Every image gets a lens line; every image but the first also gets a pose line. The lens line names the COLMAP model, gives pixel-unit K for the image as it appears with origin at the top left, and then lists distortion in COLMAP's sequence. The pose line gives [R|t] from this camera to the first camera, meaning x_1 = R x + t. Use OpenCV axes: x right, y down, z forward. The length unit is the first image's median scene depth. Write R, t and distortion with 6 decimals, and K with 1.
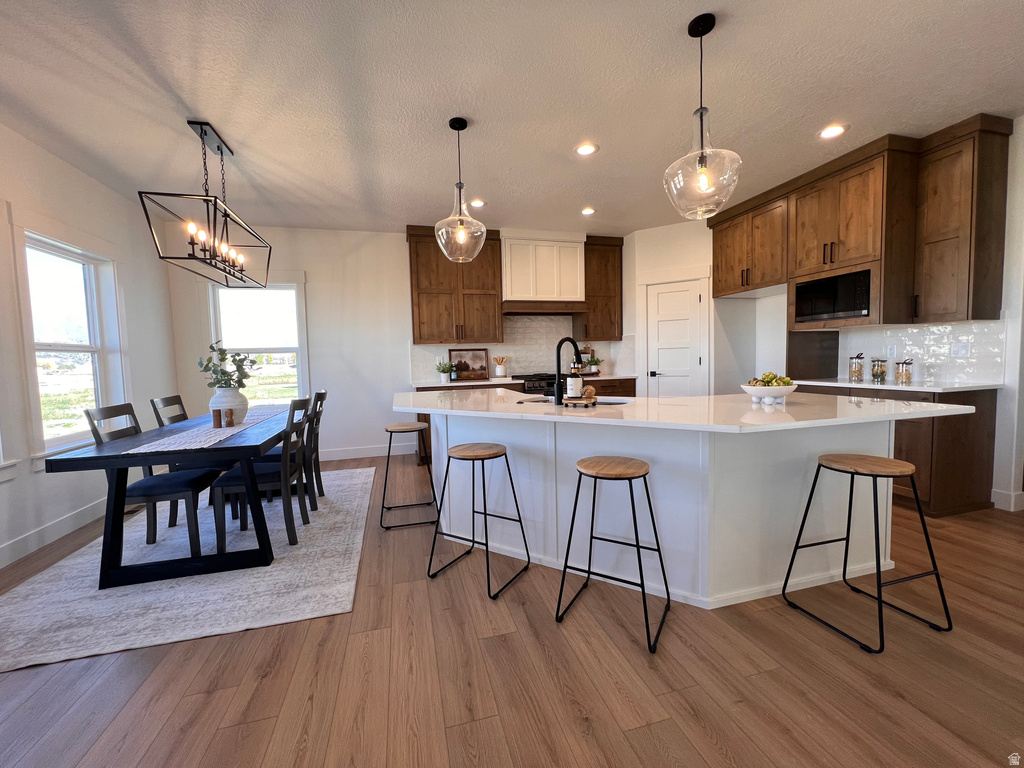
lens RADIAL K [[411.9, 0, 512.0], [0, 411.9, 384.0], [0, 0, 1]] dist [-0.002036, -0.000555]
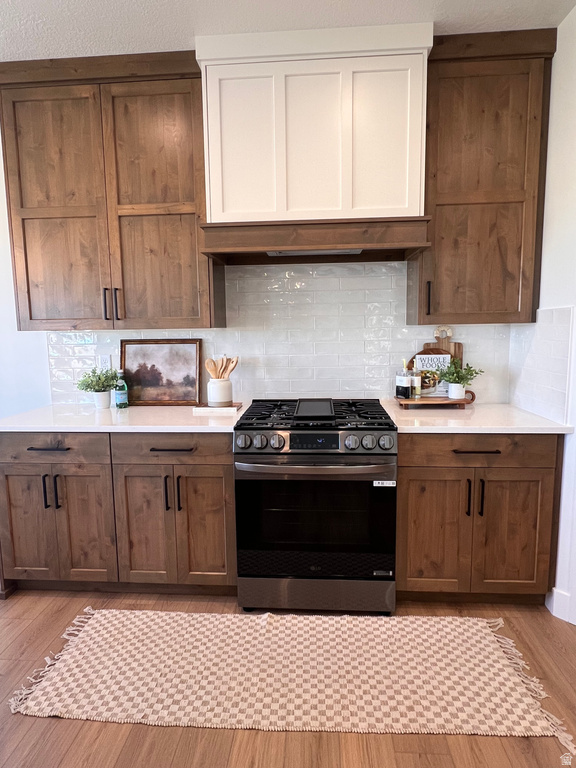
lens RADIAL K [[446.4, 0, 288.0], [0, 446.4, 384.0], [0, 0, 1]] dist [-0.006427, -0.001073]
pose [[0.942747, 0.052587, -0.329337, 0.210946], [-0.031551, 0.997125, 0.068897, -0.077825], [0.332013, -0.054561, 0.941695, 0.594682]]
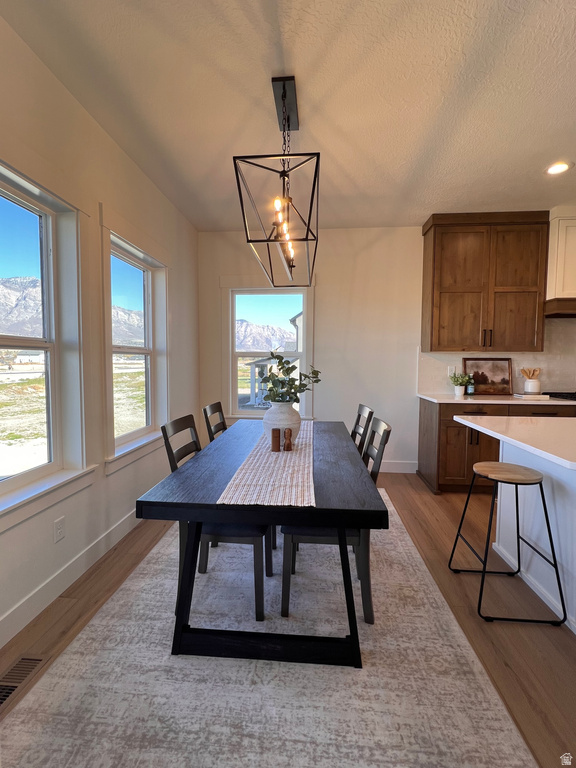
lens RADIAL K [[360.3, 0, 288.0], [0, 360.3, 384.0], [0, 0, 1]] dist [-0.001439, -0.000763]
pose [[0.937285, 0.054086, -0.344341, -0.244199], [-0.052202, 0.998528, 0.014750, -0.022701], [0.344632, 0.004151, 0.938729, 0.174381]]
